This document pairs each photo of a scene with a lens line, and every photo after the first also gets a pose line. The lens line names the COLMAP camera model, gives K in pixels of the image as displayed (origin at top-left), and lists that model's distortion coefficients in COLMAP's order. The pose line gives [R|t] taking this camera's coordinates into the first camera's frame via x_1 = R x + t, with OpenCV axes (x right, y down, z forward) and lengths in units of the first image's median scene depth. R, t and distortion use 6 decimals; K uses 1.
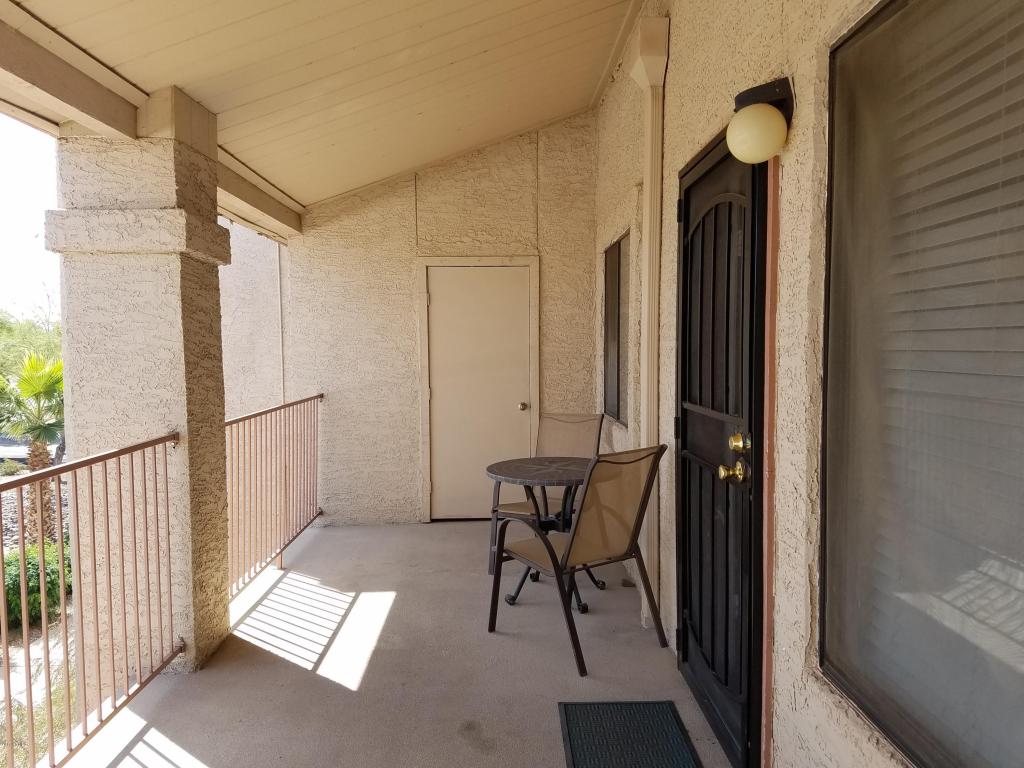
lens RADIAL K [[803.8, 0, 510.0], [0, 803.8, 396.9], [0, 0, 1]] dist [-0.002710, -0.008069]
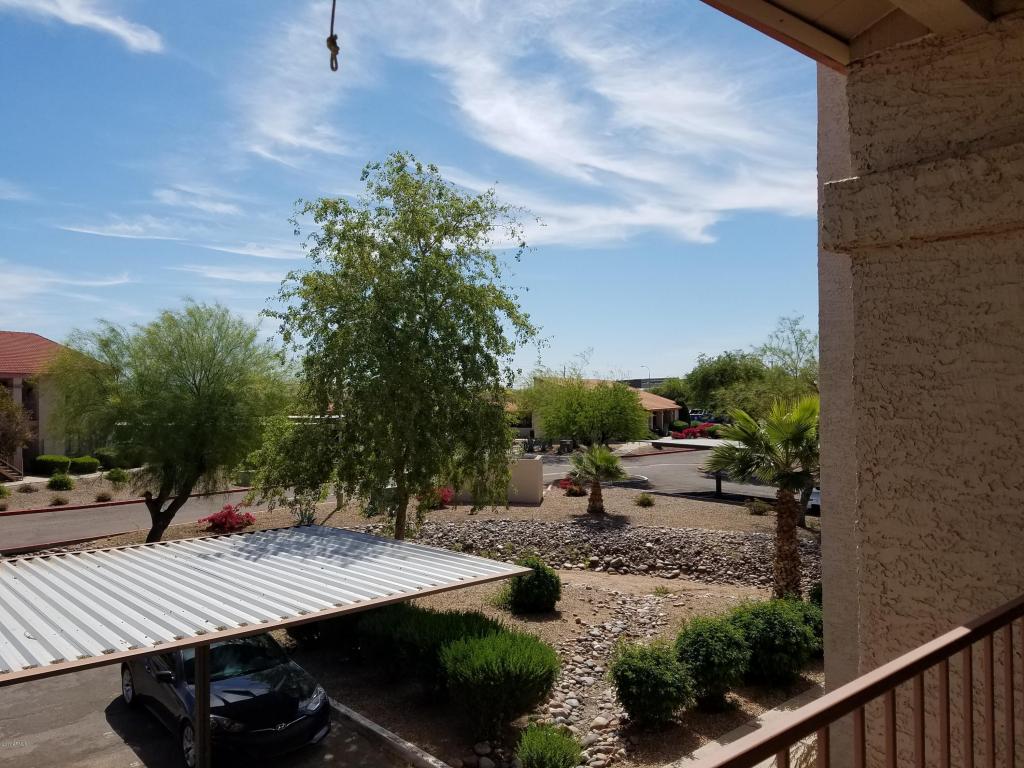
lens RADIAL K [[767.8, 0, 512.0], [0, 767.8, 384.0], [0, 0, 1]] dist [0.190416, -0.289590]
pose [[0.648767, -0.011081, -0.760906, -0.267346], [-0.042352, 0.997818, -0.050642, -0.038555], [0.759807, 0.065081, 0.646883, 0.421920]]
